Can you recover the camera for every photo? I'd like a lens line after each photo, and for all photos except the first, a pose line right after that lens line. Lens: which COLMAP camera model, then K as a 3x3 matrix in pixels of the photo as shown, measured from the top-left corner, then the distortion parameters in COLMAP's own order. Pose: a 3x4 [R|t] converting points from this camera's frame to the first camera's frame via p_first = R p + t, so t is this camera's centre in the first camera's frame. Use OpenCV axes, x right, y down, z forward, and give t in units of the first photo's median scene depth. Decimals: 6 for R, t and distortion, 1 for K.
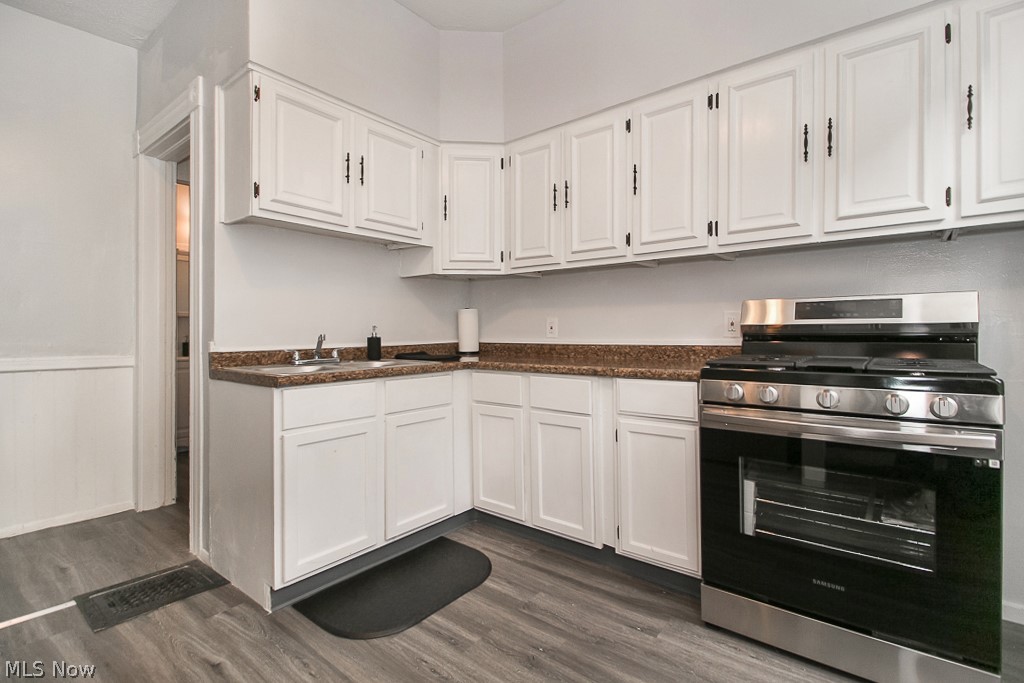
lens RADIAL K [[474.3, 0, 513.1], [0, 474.3, 334.3], [0, 0, 1]] dist [-0.001126, -0.000971]
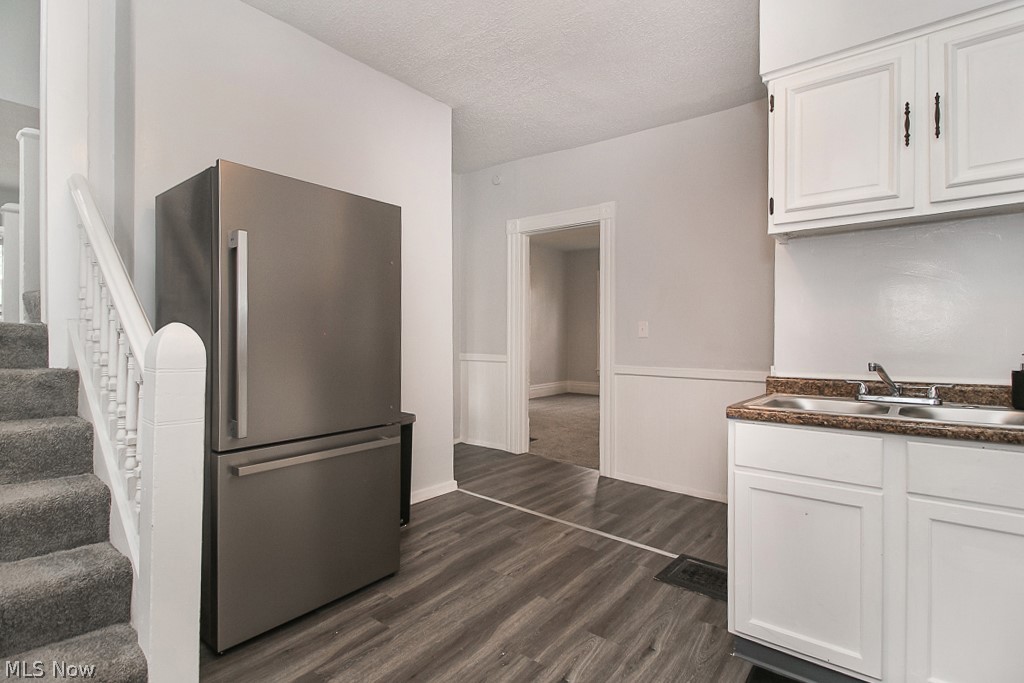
lens RADIAL K [[494.3, 0, 512.7], [0, 494.3, 338.8], [0, 0, 1]] dist [0.000821, -0.000004]
pose [[-0.011576, -0.004938, -0.999921, 0.460827], [-0.008354, 0.999953, -0.004842, -0.035418], [0.999898, 0.008297, -0.011617, 0.533196]]
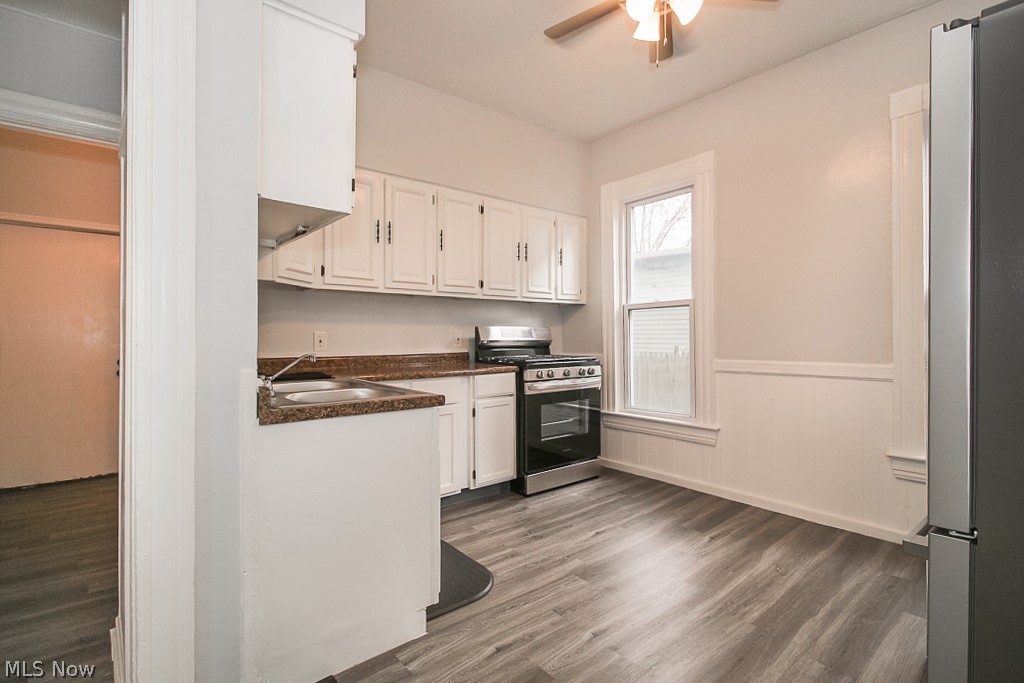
lens RADIAL K [[474.3, 0, 515.6], [0, 474.3, 340.0], [0, 0, 1]] dist [-0.001126, -0.000971]
pose [[0.221553, -0.004400, 0.975138, -1.361541], [0.001404, 0.999990, 0.004193, -0.032833], [-0.975147, 0.000440, 0.221557, 0.563427]]
